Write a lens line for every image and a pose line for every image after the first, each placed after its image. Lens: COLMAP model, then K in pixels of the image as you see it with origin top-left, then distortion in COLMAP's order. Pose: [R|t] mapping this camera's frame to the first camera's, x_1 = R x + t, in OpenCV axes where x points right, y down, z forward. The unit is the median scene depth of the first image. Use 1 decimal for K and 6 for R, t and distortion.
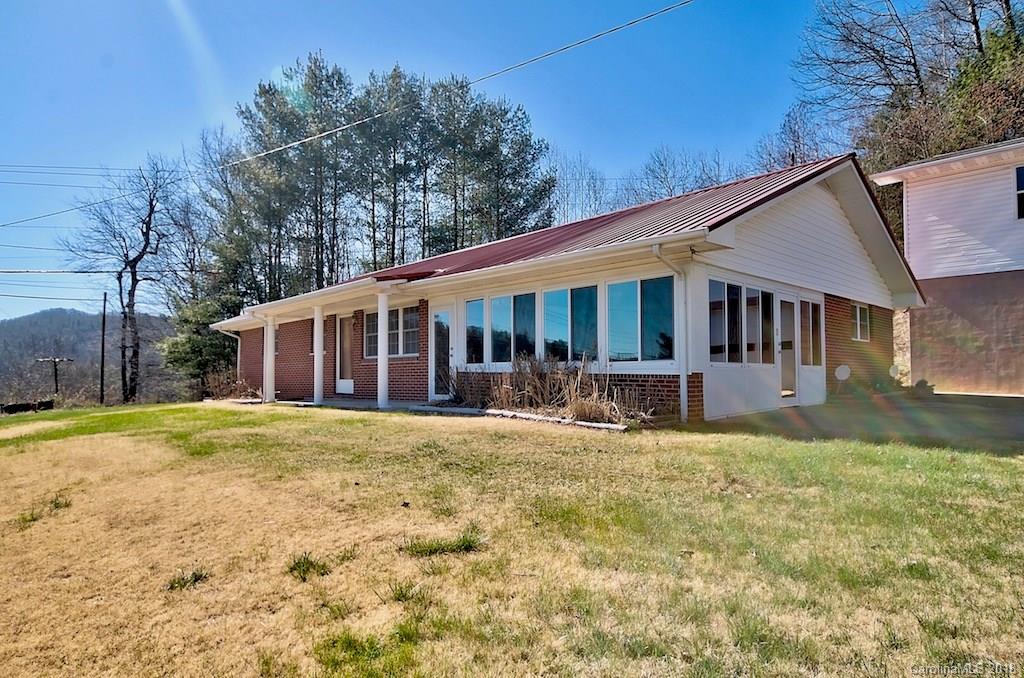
lens RADIAL K [[592.7, 0, 511.5], [0, 592.7, 365.1], [0, 0, 1]] dist [-0.001451, -0.001737]
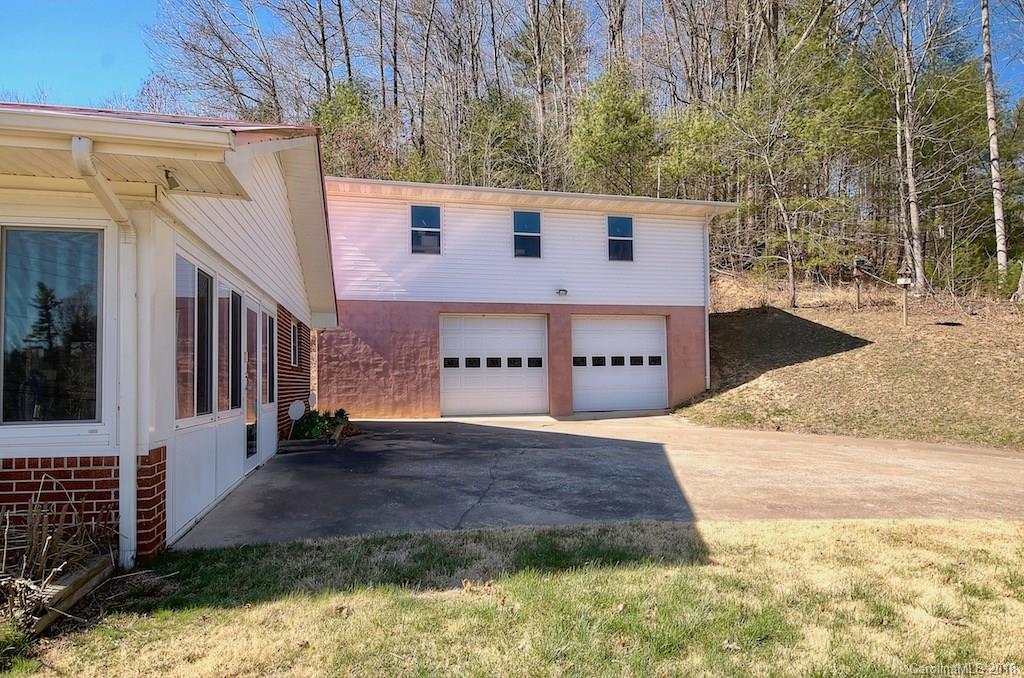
lens RADIAL K [[592.7, 0, 511.5], [0, 592.7, 365.1], [0, 0, 1]] dist [-0.001451, -0.001737]
pose [[0.503552, 0.019760, 0.863739, 0.029117], [-0.005186, 0.999790, -0.019849, -0.025466], [-0.863949, 0.005515, 0.503549, 0.300651]]
